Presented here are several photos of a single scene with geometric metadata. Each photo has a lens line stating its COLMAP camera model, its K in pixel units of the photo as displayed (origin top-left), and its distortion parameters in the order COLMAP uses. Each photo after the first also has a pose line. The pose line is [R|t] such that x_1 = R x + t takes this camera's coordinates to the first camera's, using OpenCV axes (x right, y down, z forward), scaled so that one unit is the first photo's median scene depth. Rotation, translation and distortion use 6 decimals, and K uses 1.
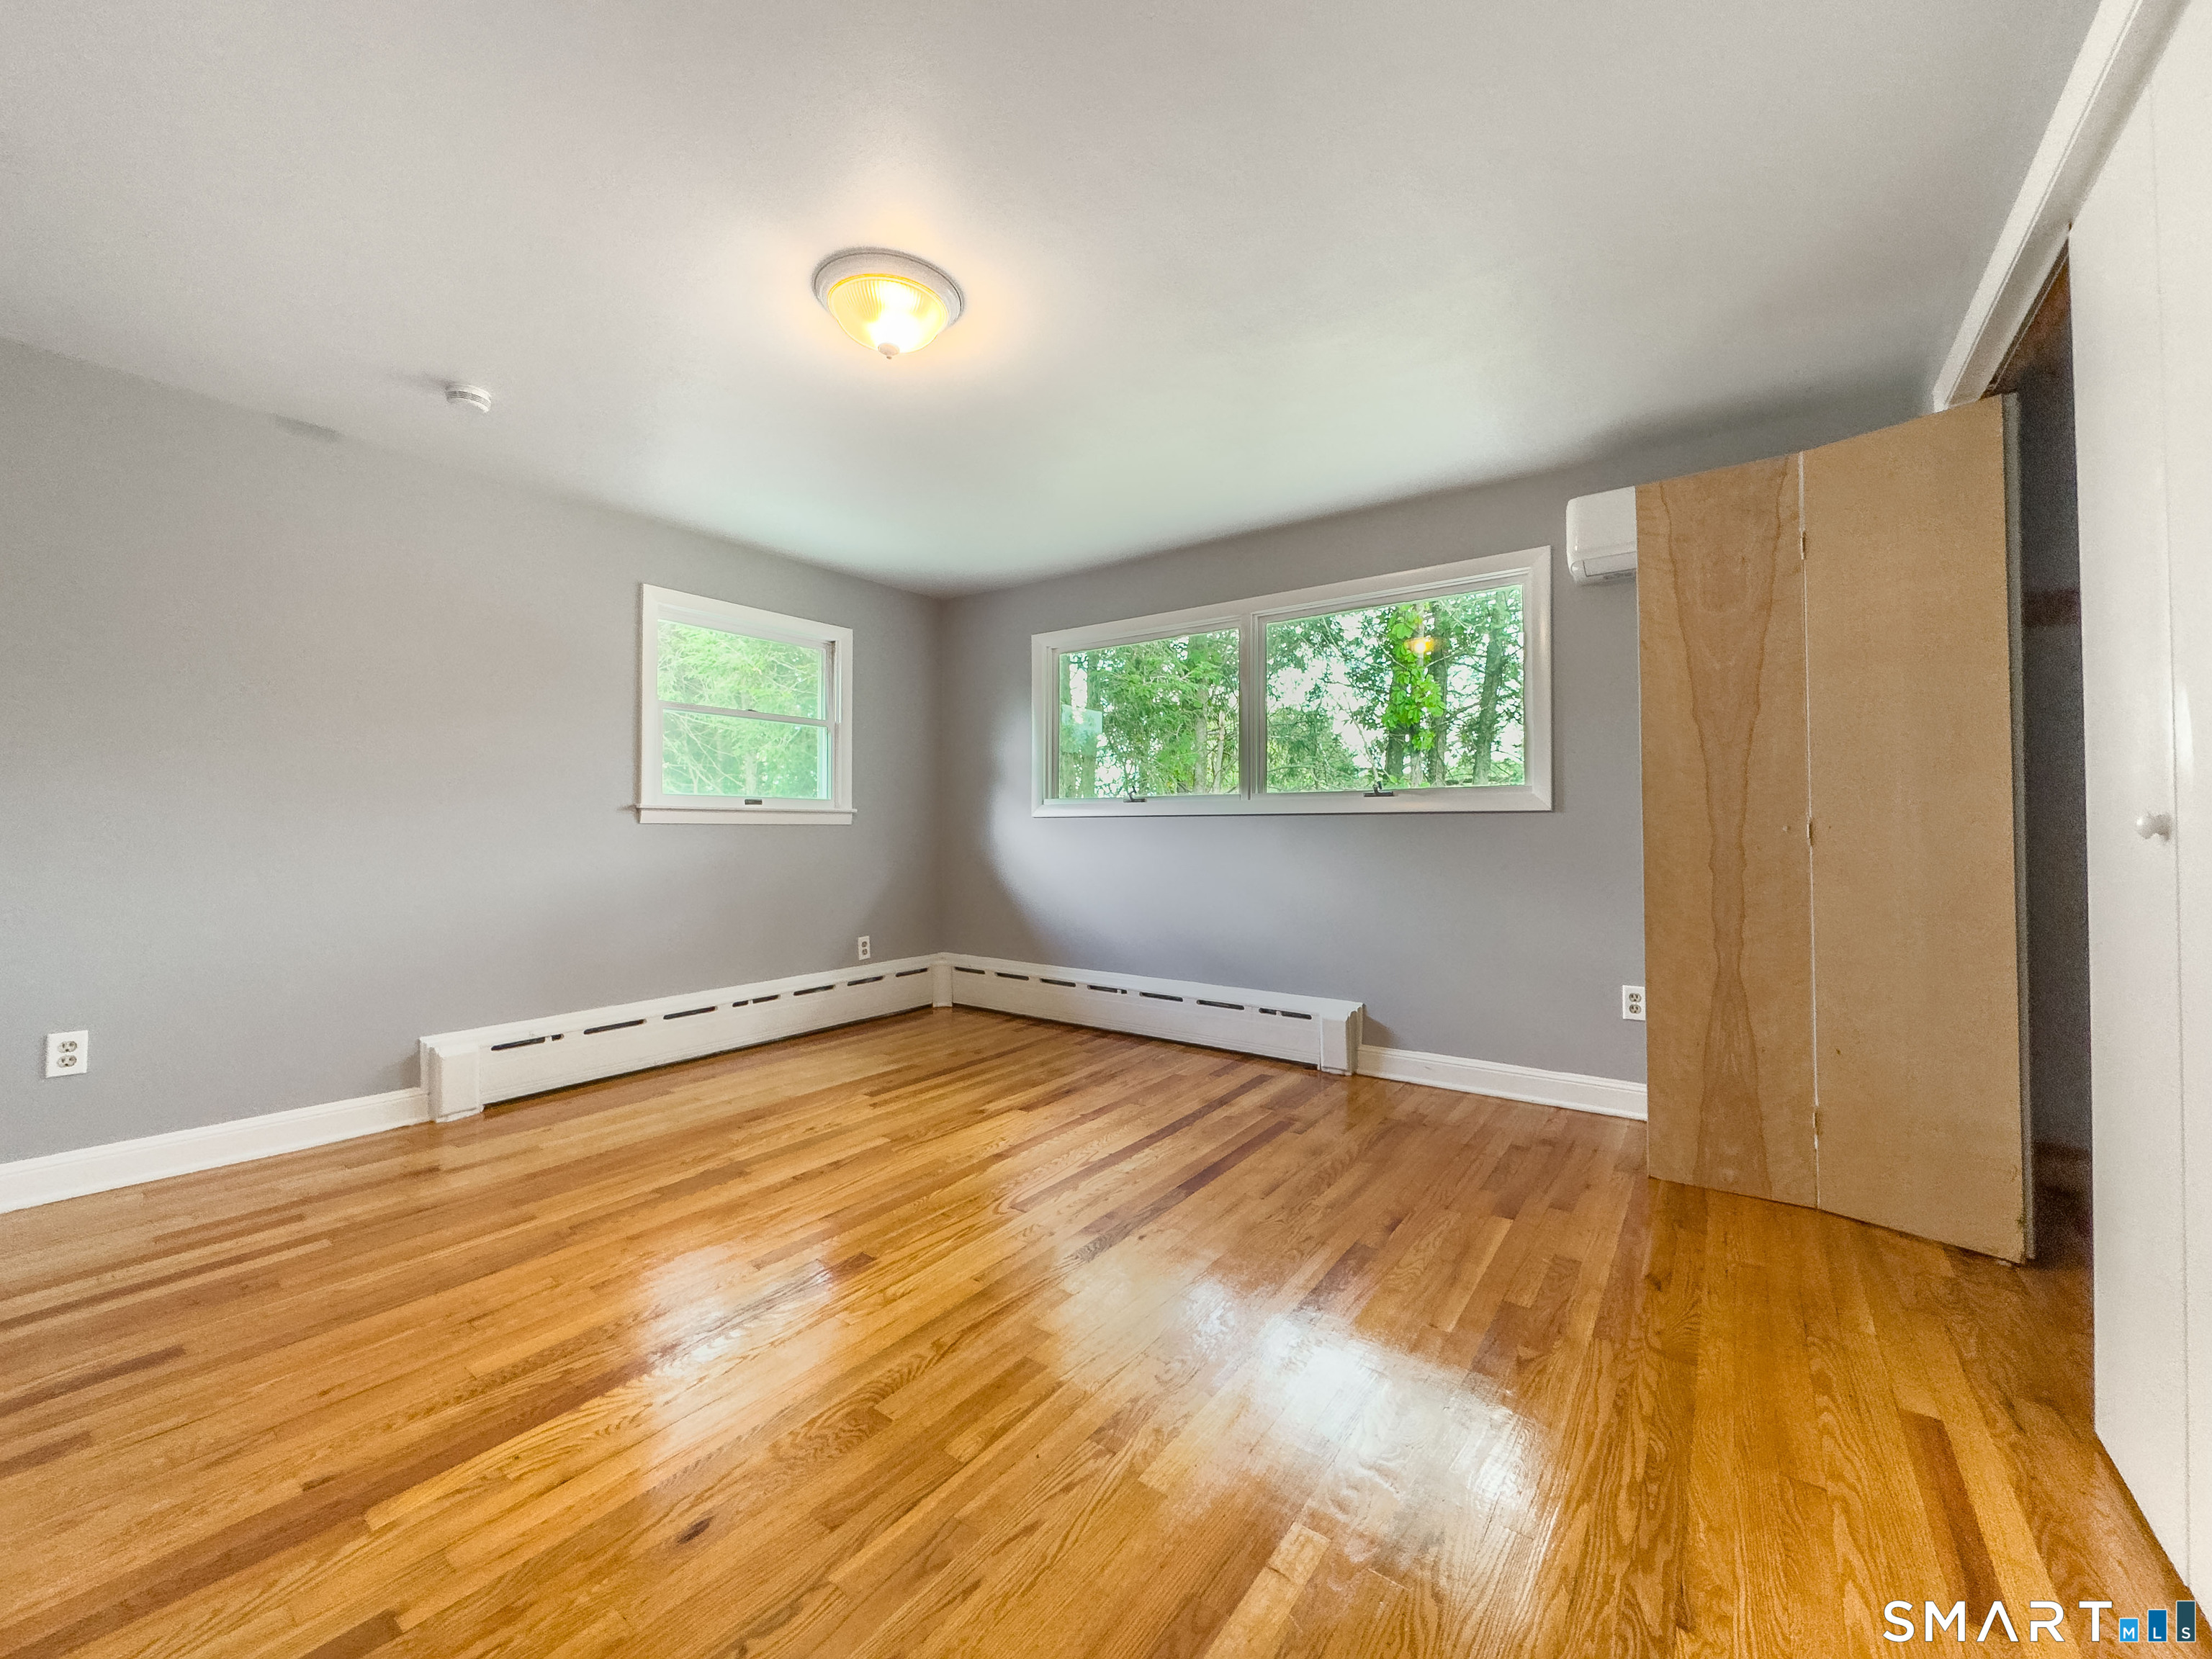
lens RADIAL K [[882.8, 0, 1106.0], [0, 882.8, 829.5], [0, 0, 1]] dist [-0.001267, -0.000081]
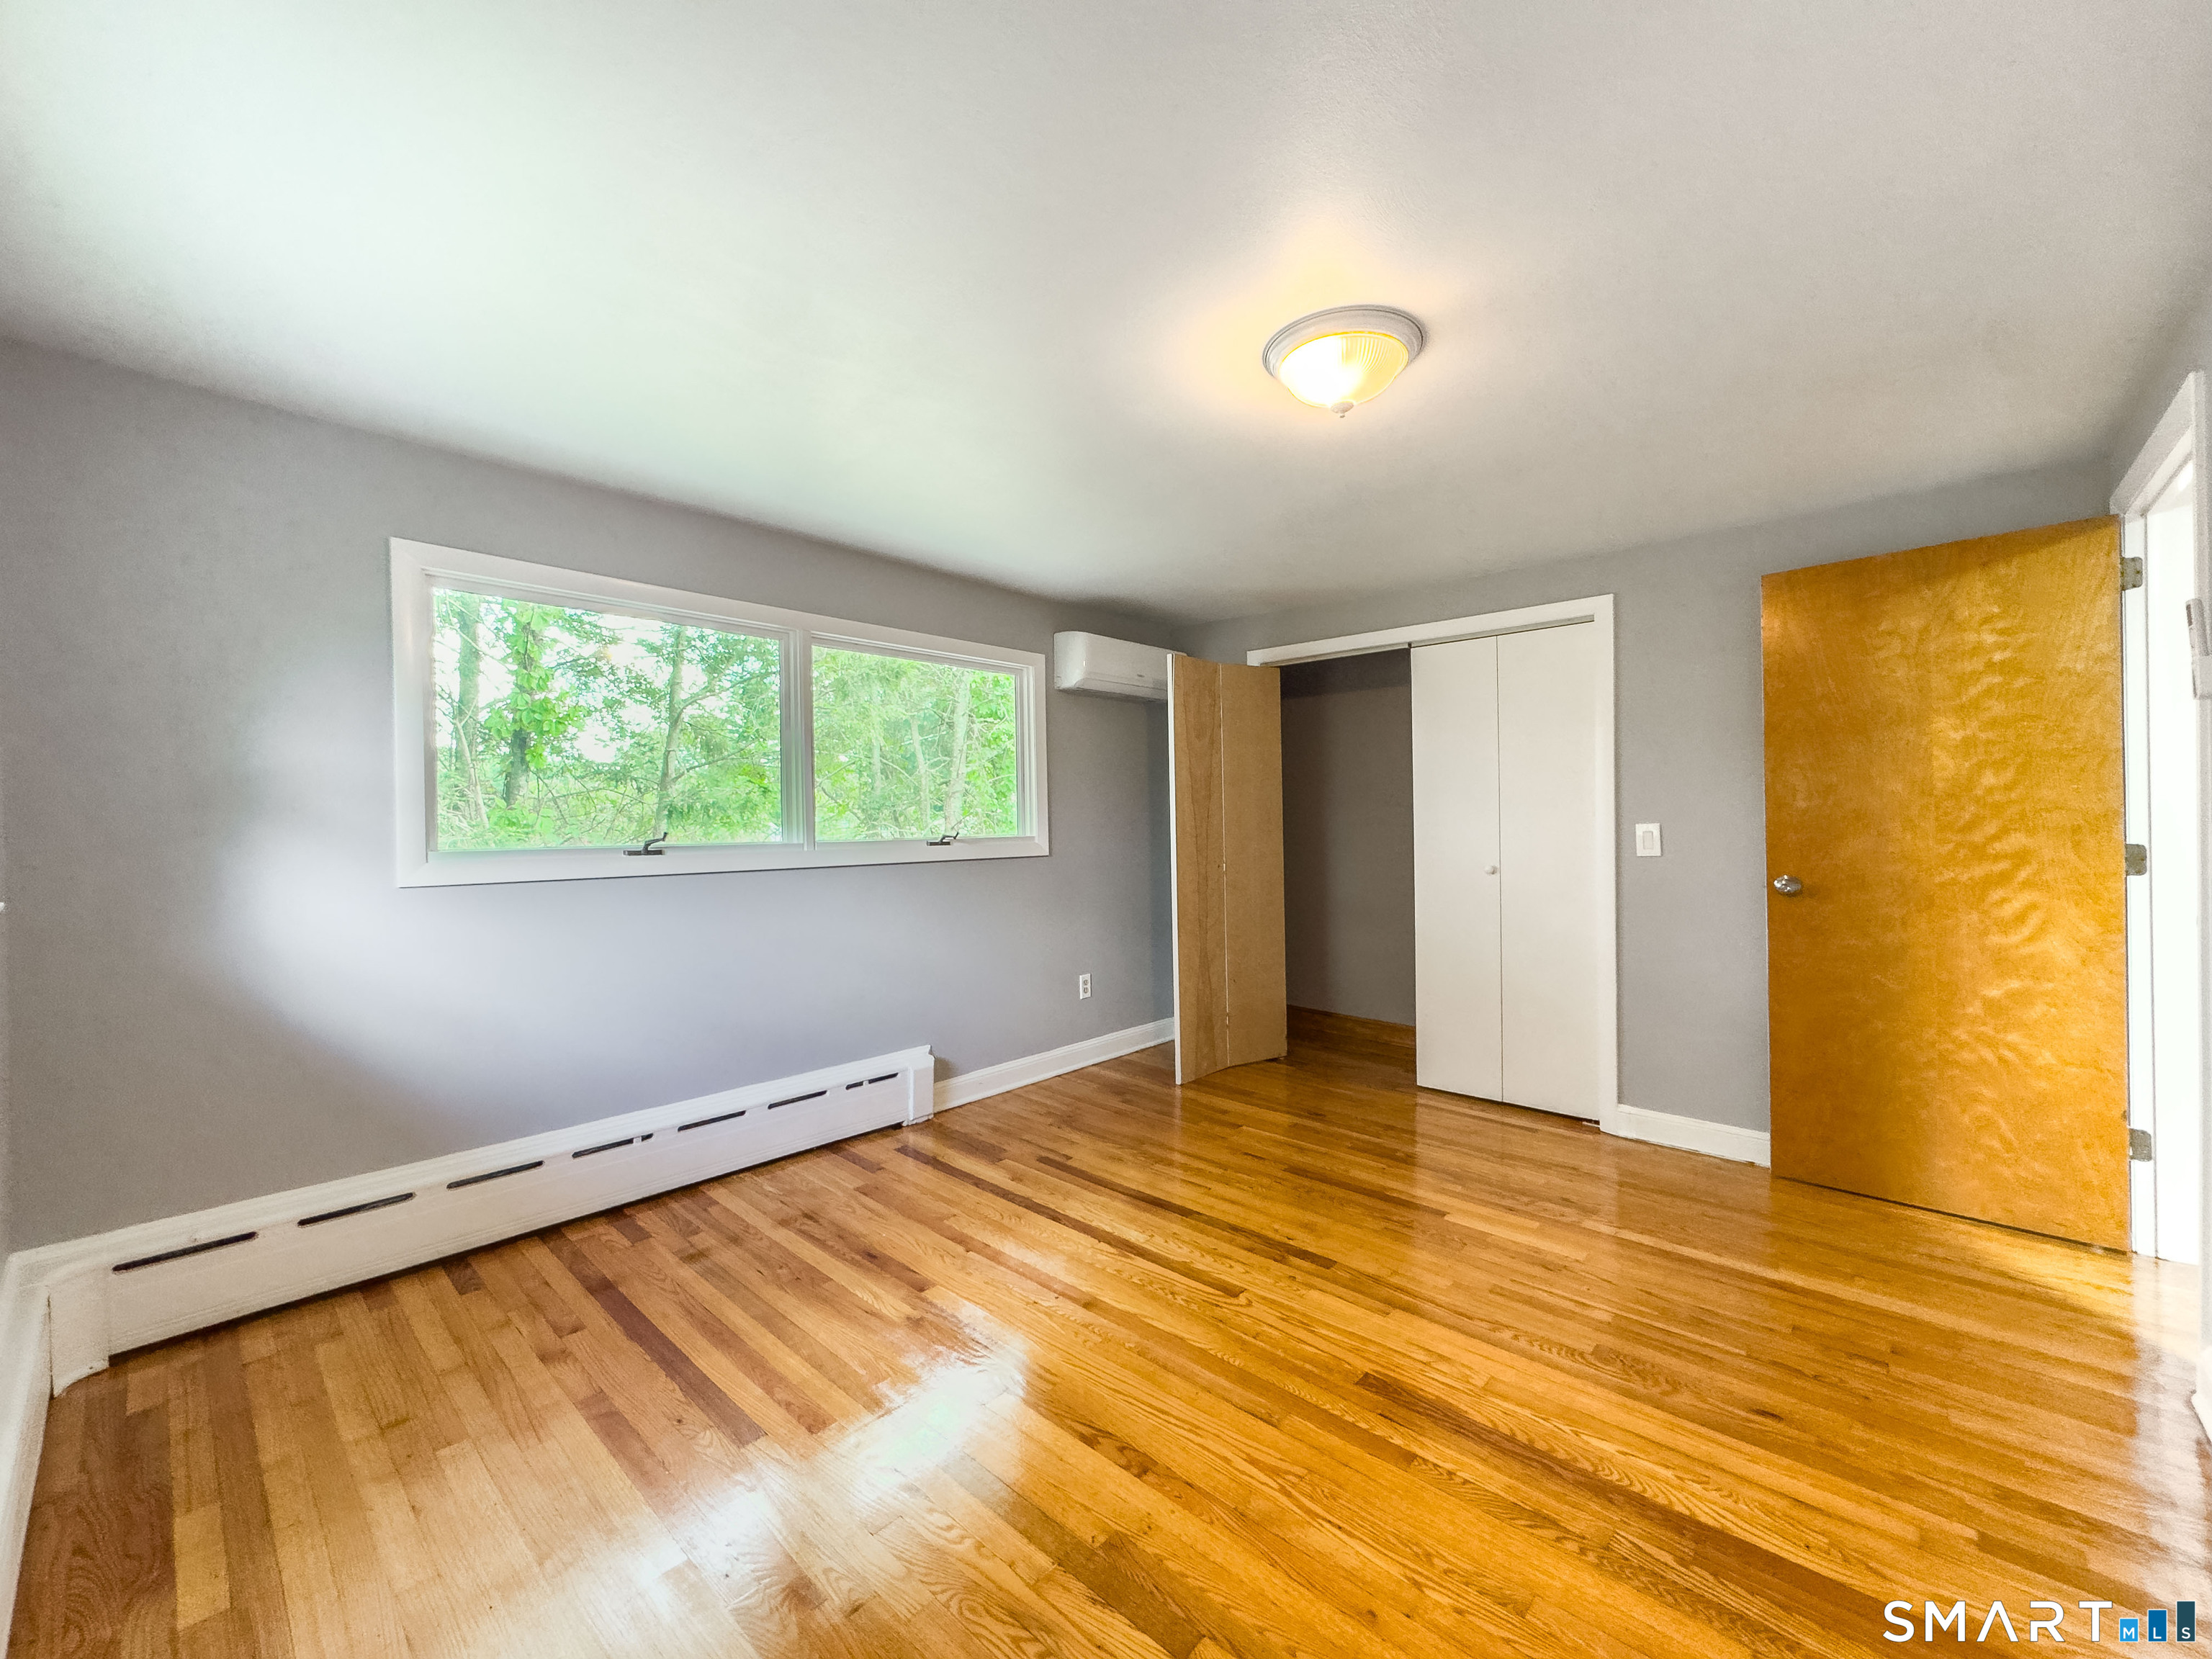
lens RADIAL K [[882.8, 0, 1106.0], [0, 882.8, 829.5], [0, 0, 1]] dist [-0.001267, -0.000081]
pose [[0.115318, -0.010226, 0.993276, -0.875891], [0.008772, 0.999918, 0.009276, -0.078292], [-0.993290, 0.007643, 0.115398, 0.828512]]
